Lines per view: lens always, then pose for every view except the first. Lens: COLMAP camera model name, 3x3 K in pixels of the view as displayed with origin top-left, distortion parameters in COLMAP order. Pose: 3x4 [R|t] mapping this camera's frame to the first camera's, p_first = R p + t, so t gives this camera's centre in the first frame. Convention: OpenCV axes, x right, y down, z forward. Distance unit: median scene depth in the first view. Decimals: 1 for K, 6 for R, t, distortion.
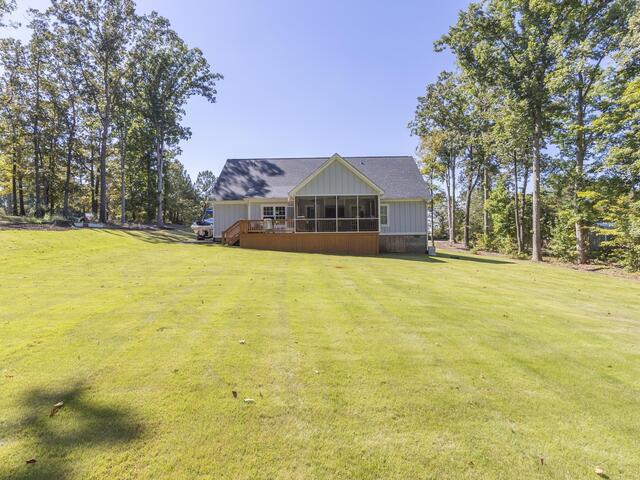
lens RADIAL K [[324.6, 0, 322.1], [0, 324.6, 235.8], [0, 0, 1]] dist [0.002794, 0.000228]
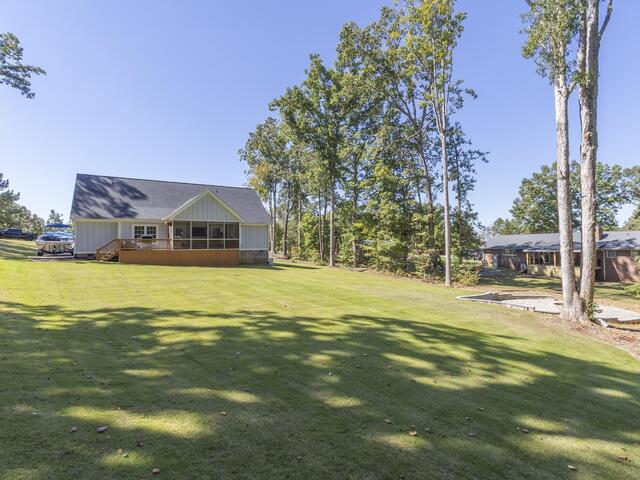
lens RADIAL K [[324.6, 0, 322.1], [0, 324.6, 235.8], [0, 0, 1]] dist [0.002794, 0.000228]
pose [[0.841746, 0.020210, 0.539496, -0.190038], [-0.007986, 0.999656, -0.024988, -0.025769], [-0.539815, 0.016725, 0.841617, -0.239529]]
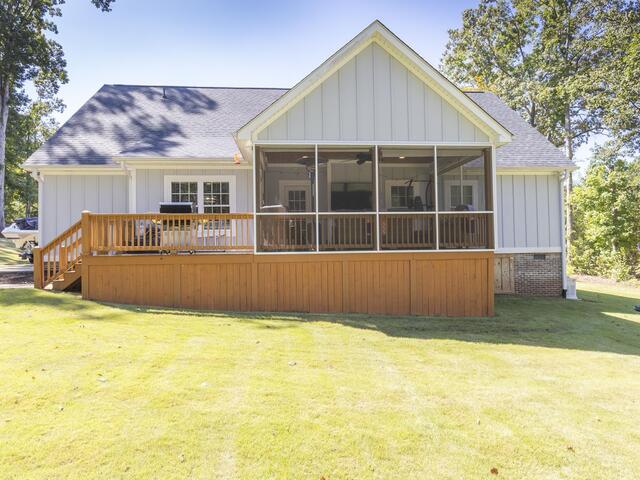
lens RADIAL K [[379.0, 0, 320.0], [0, 379.0, 240.0], [0, 0, 1]] dist [0.048997, 0.000220]
pose [[0.996502, 0.000826, 0.083561, -0.034149], [-0.000588, 0.999996, -0.002877, -0.015453], [-0.083563, 0.002818, 0.996499, 0.421775]]
